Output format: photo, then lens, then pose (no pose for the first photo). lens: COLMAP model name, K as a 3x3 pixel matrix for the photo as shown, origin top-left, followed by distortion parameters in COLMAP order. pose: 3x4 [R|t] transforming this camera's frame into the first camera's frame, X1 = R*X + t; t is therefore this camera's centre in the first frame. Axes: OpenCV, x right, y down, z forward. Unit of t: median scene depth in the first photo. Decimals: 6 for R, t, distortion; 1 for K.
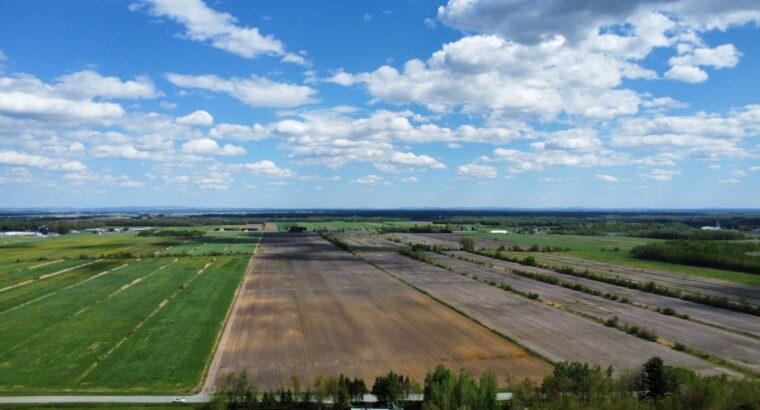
lens RADIAL K [[560.7, 0, 379.6], [0, 560.7, 207.2], [0, 0, 1]] dist [-0.018523, -0.016795]
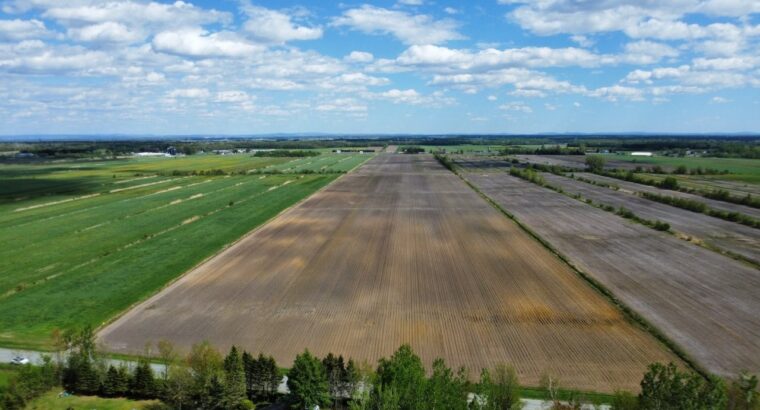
lens RADIAL K [[560.7, 0, 380.1], [0, 560.7, 202.5], [0, 0, 1]] dist [-0.018523, -0.016795]
pose [[0.971677, 0.024156, -0.235073, 0.067797], [0.004772, 0.992553, 0.121722, 0.029994], [0.236263, -0.119396, 0.964326, 0.172980]]
